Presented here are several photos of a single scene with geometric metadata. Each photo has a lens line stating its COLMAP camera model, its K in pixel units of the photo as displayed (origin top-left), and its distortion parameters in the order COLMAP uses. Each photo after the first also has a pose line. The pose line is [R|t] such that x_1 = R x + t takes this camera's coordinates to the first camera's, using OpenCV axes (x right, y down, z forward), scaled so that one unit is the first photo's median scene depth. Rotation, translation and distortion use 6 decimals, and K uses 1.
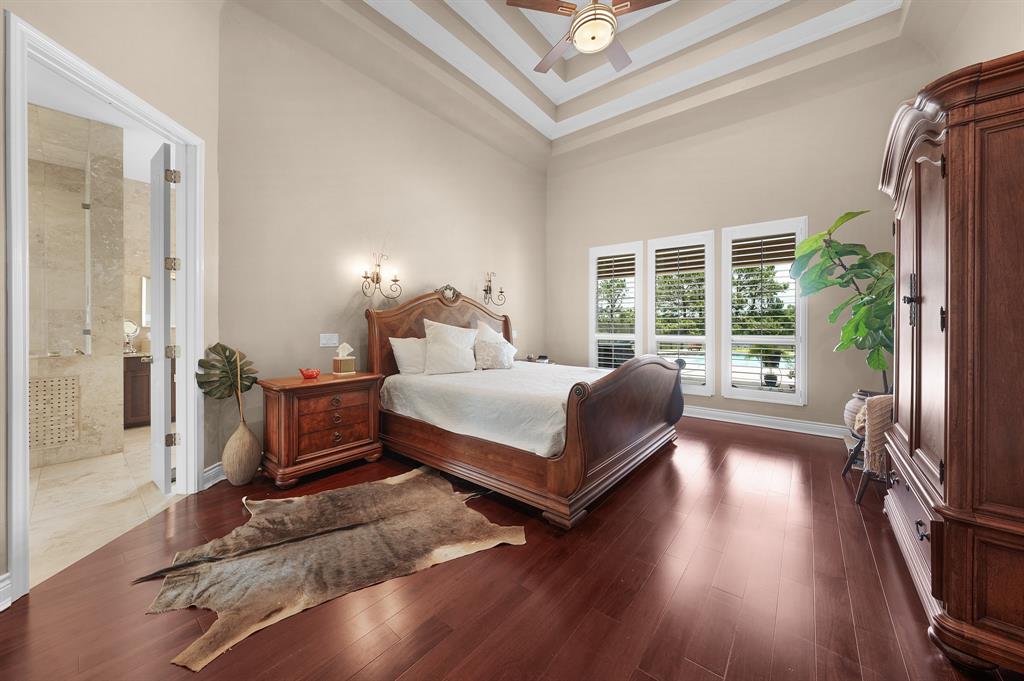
lens RADIAL K [[353.9, 0, 515.1], [0, 353.9, 328.1], [0, 0, 1]] dist [0.000905, -0.000037]
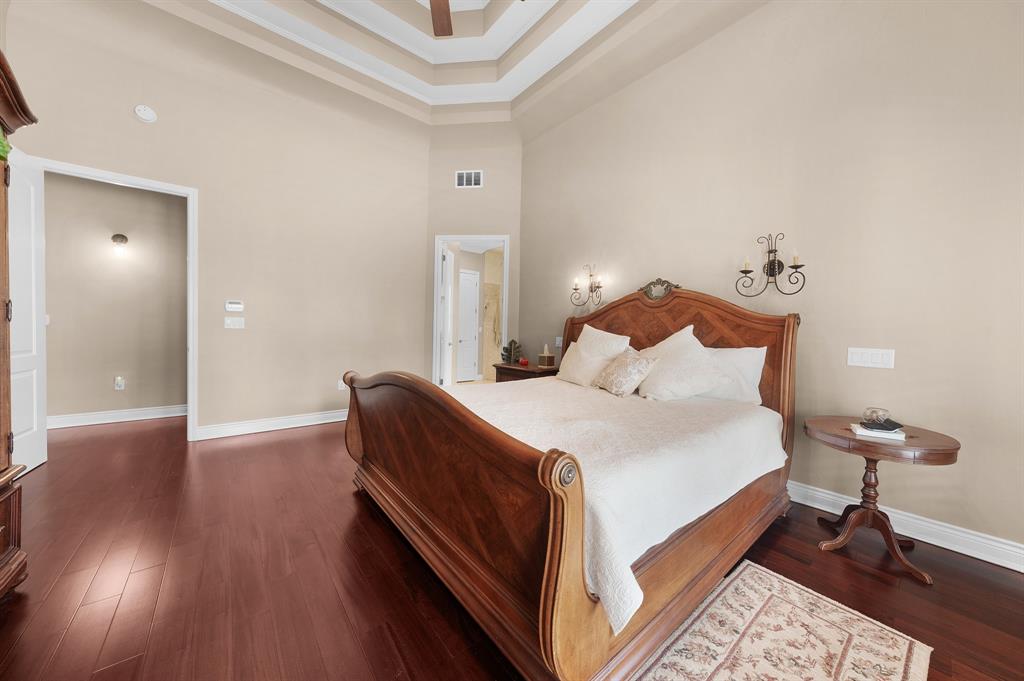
lens RADIAL K [[353.9, 0, 511.1], [0, 353.9, 337.3], [0, 0, 1]] dist [0.000905, -0.000037]
pose [[-0.202823, 0.025552, -0.978882, 0.616647], [-0.019033, 0.999368, 0.030031, -0.015154], [0.979030, 0.024722, -0.202209, 0.855436]]
